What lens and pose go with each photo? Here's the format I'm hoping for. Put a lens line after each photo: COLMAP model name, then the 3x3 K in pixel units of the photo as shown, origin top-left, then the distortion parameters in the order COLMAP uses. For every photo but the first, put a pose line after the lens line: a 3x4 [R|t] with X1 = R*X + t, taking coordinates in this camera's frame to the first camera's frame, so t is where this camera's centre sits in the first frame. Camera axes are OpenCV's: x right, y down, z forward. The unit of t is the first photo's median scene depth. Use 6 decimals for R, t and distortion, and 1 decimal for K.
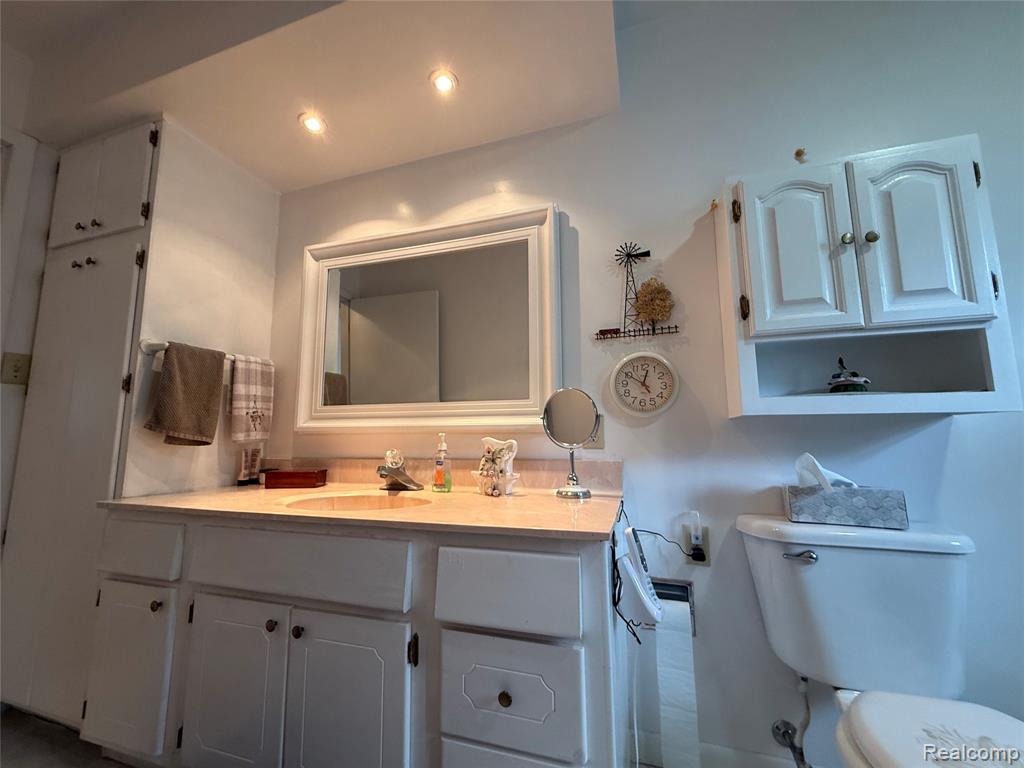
lens RADIAL K [[408.3, 0, 511.6], [0, 408.3, 383.4], [0, 0, 1]] dist [-0.001783, 0.000294]
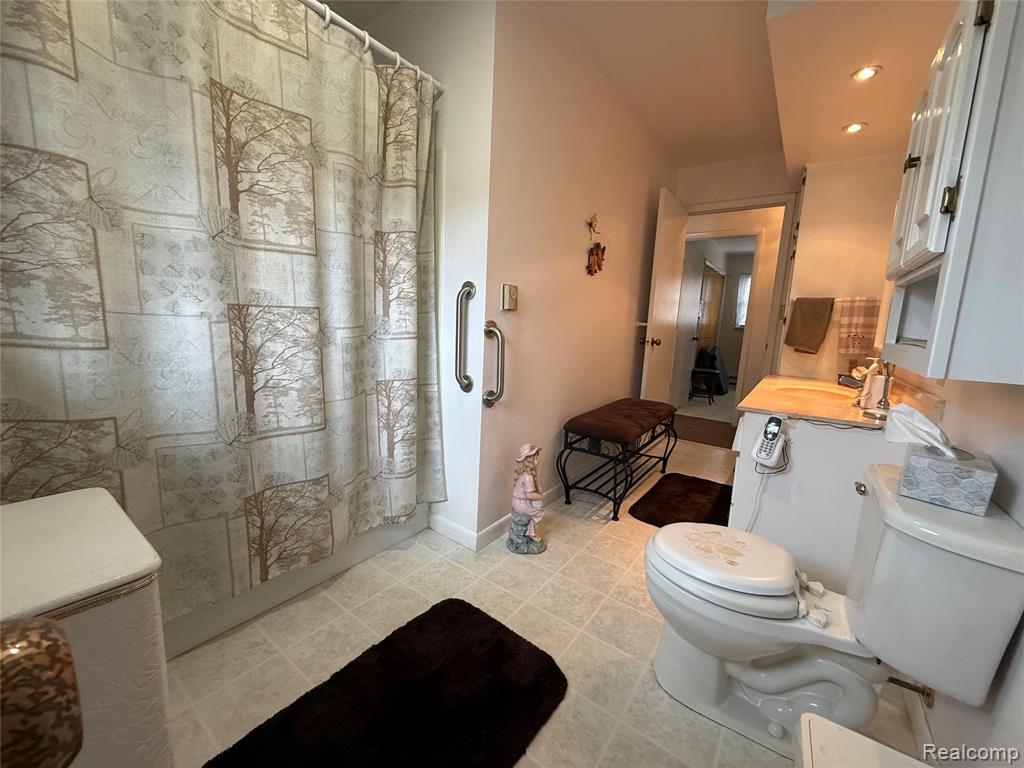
lens RADIAL K [[408.3, 0, 510.8], [0, 408.3, 383.9], [0, 0, 1]] dist [-0.001783, 0.000294]
pose [[-0.318739, 0.143775, -0.936875, 1.187194], [0.083773, 0.988834, 0.123247, -0.042421], [0.944133, -0.039201, -0.327224, 0.295691]]
